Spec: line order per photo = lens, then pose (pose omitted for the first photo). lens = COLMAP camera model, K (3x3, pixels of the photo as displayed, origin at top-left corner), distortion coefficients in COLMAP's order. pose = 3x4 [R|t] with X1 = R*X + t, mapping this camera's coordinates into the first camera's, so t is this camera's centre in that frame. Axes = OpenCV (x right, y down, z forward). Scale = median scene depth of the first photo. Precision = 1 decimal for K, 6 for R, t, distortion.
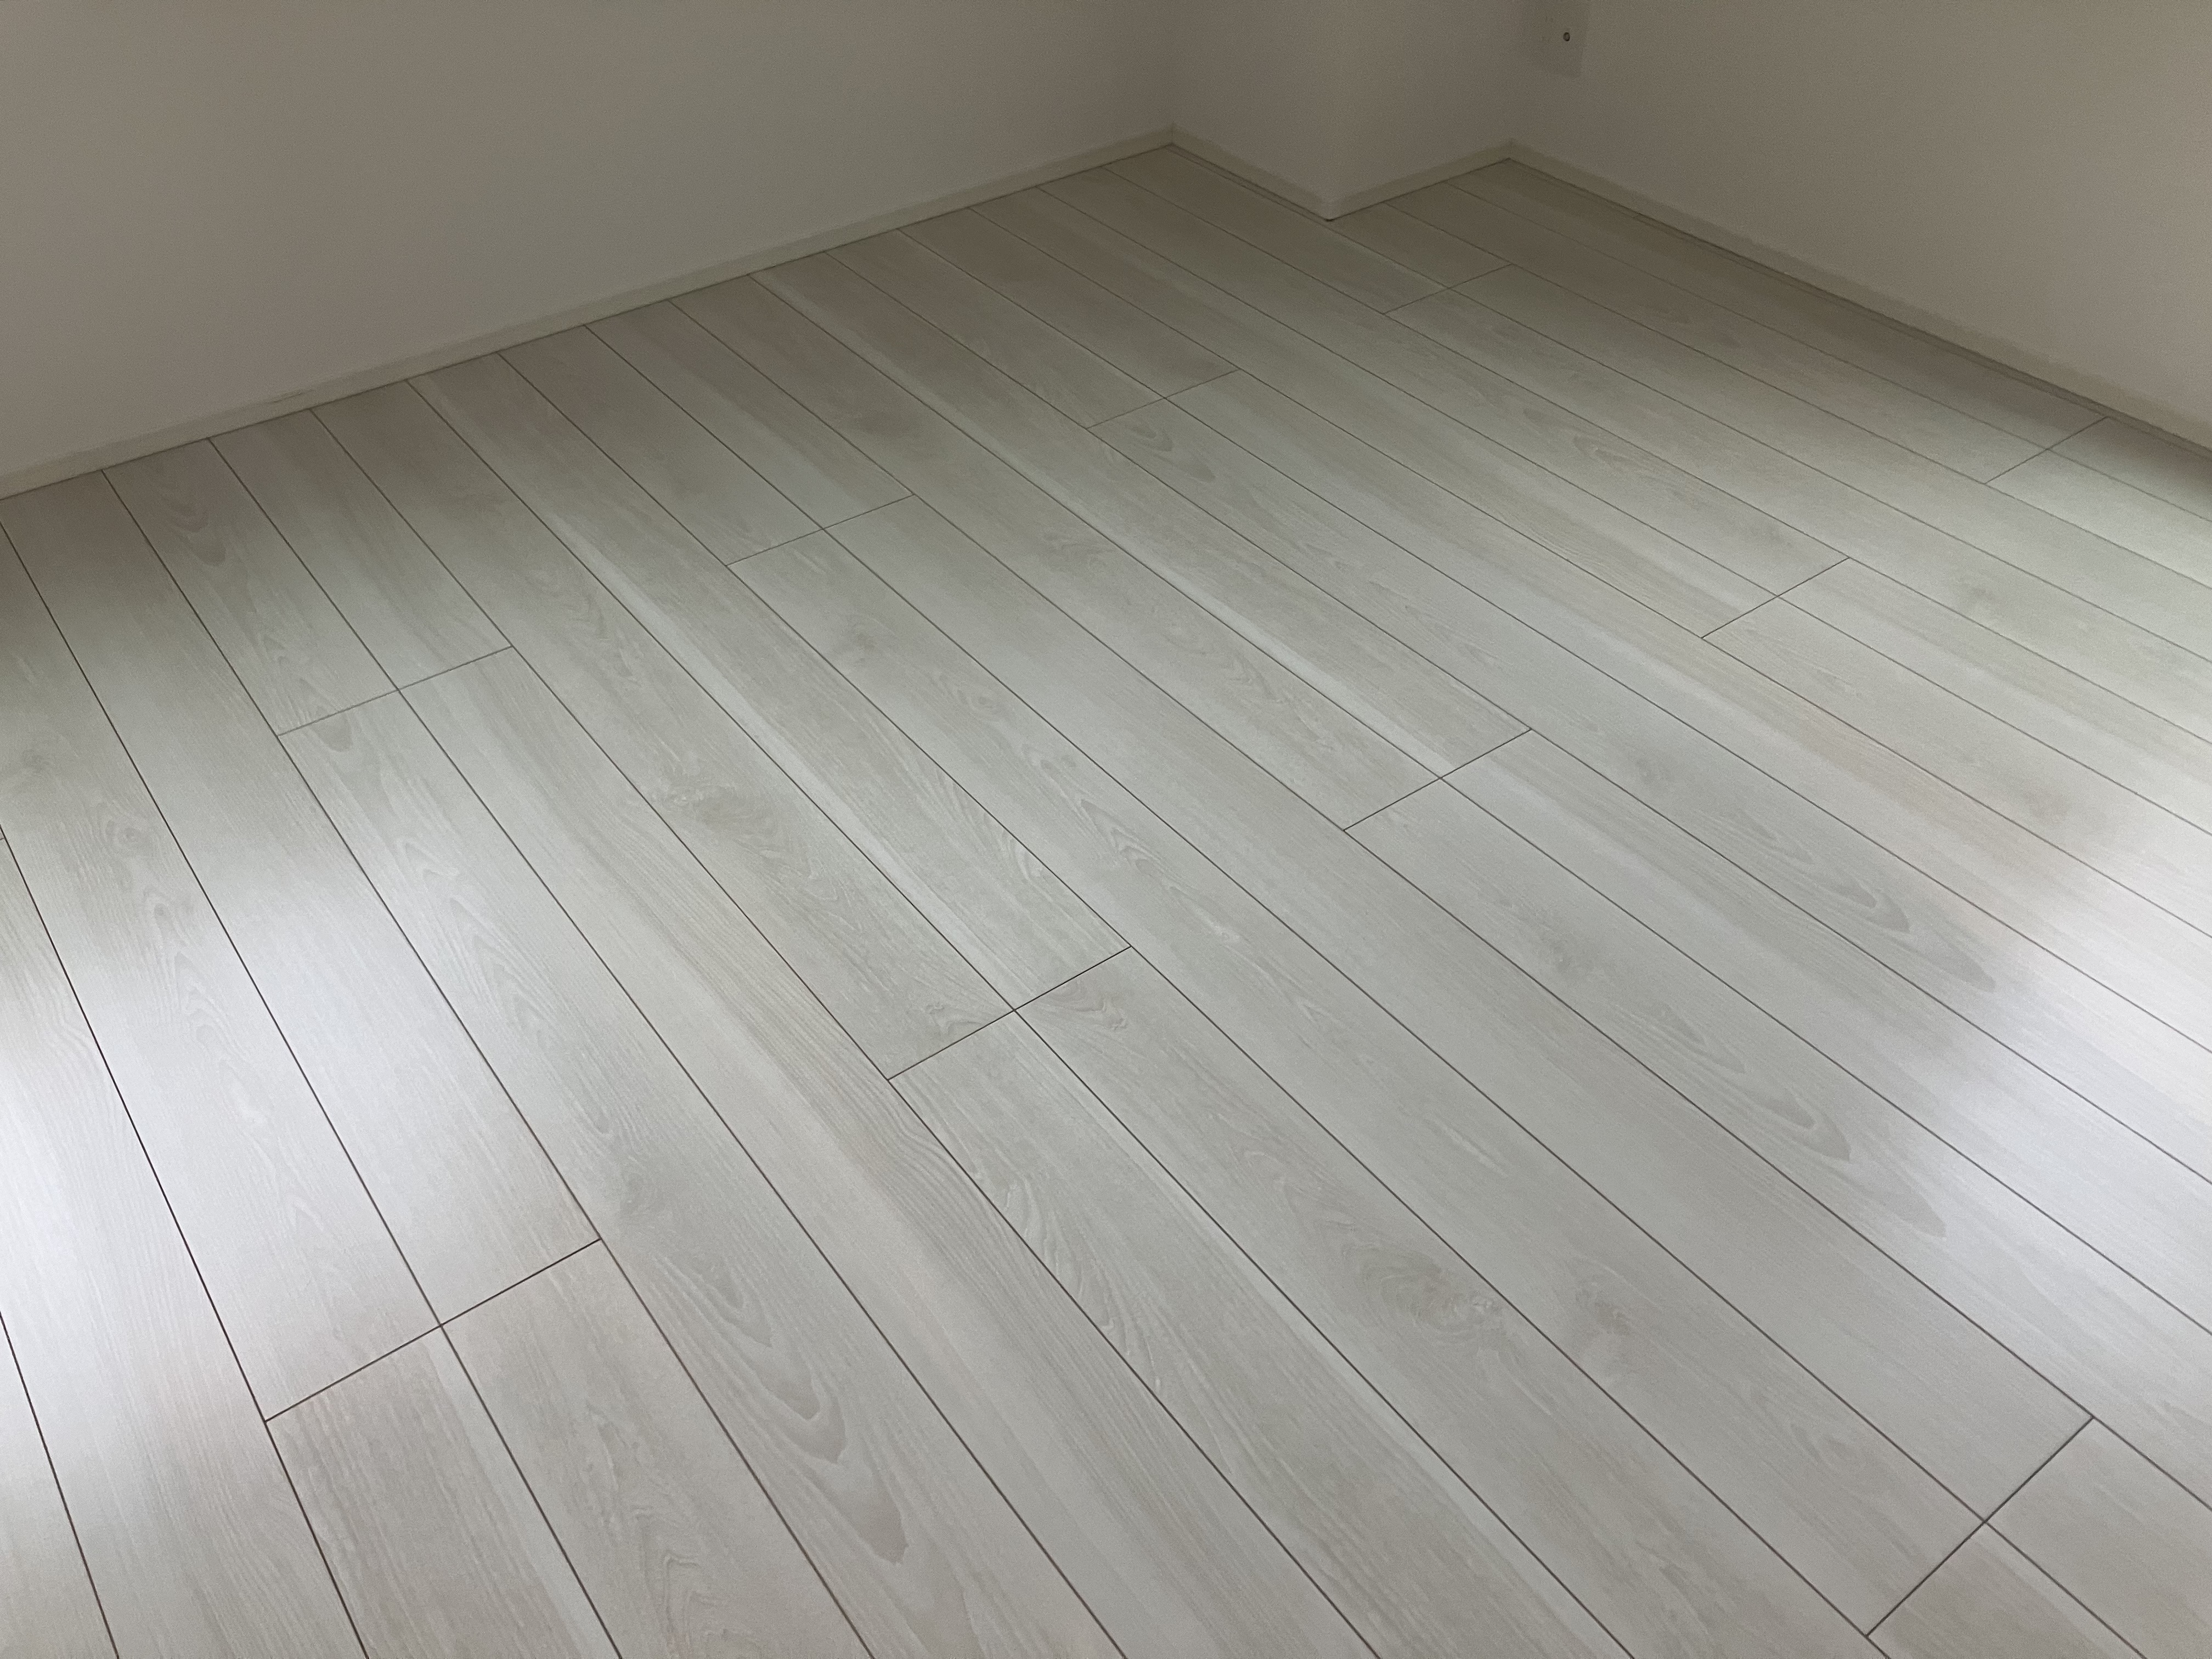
lens RADIAL K [[1843.8, 0, 1108.3], [0, 1843.8, 823.4], [0, 0, 1]] dist [0.024948, -0.026057]
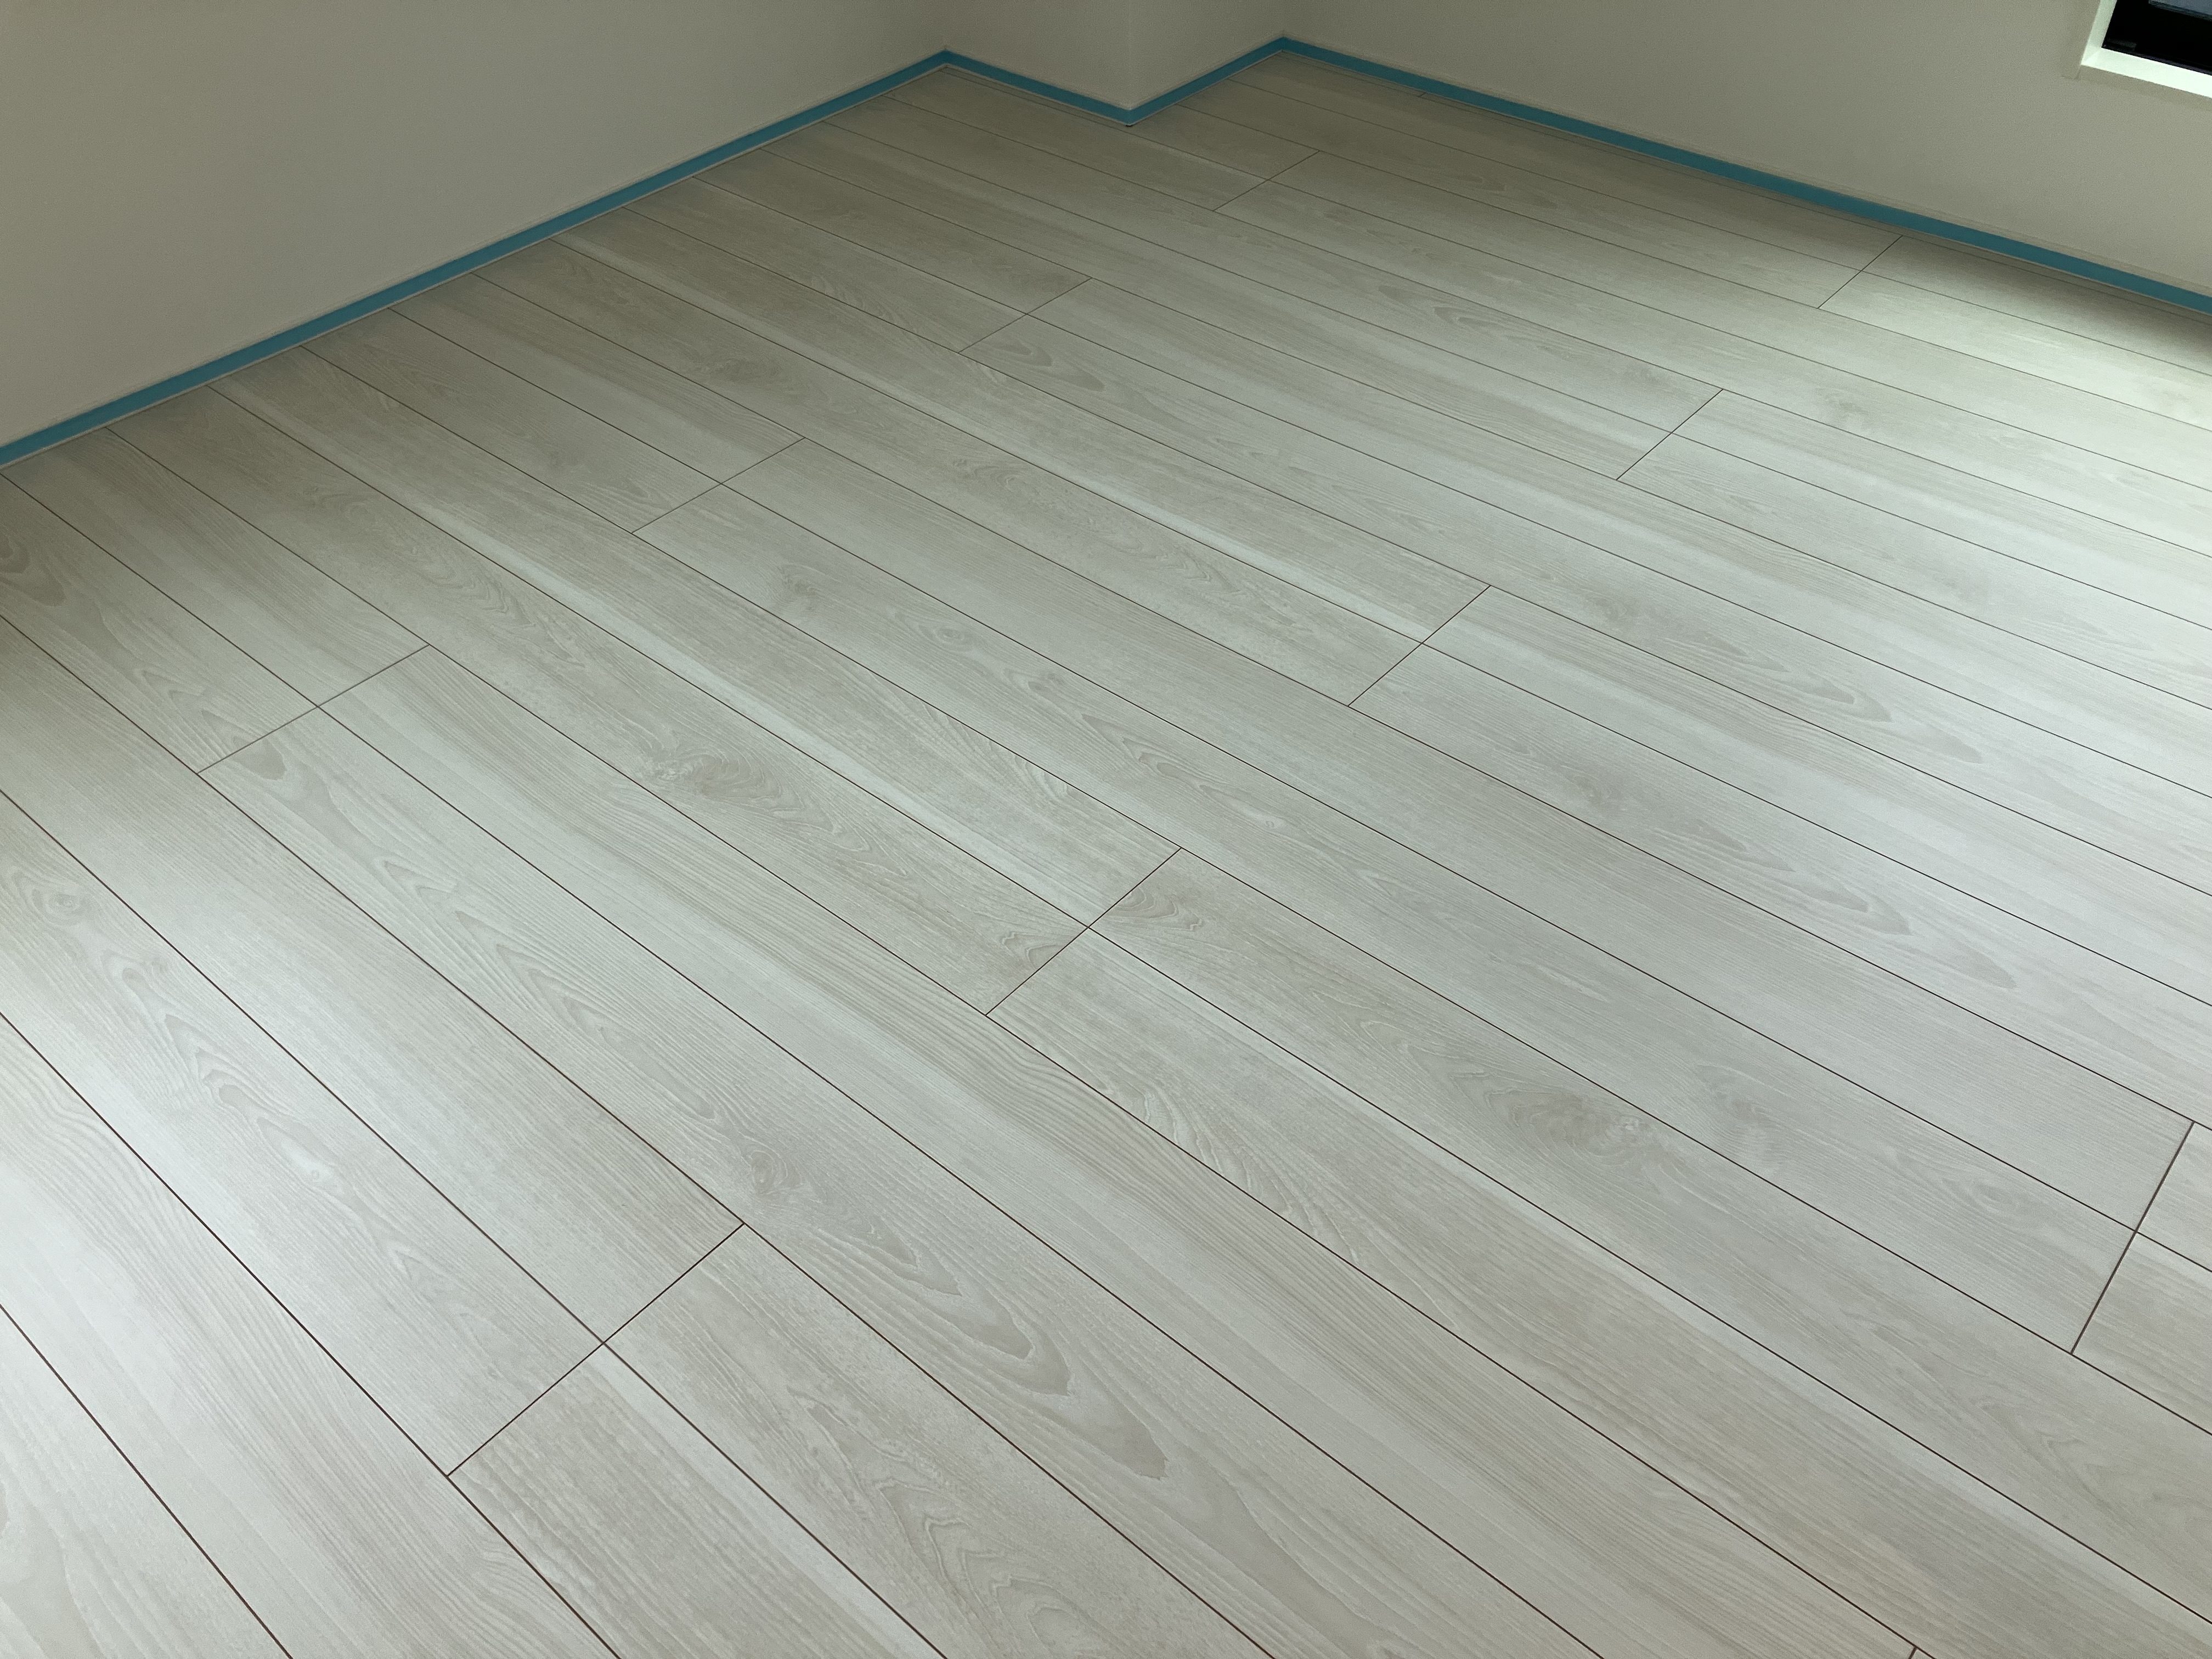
lens RADIAL K [[1843.8, 0, 1100.2], [0, 1843.8, 822.7], [0, 0, 1]] dist [0.024948, -0.026057]
pose [[0.975614, -0.151763, 0.158573, -0.181740], [0.148303, 0.988375, 0.033497, 0.013880], [-0.161813, -0.009163, 0.986779, 0.030271]]
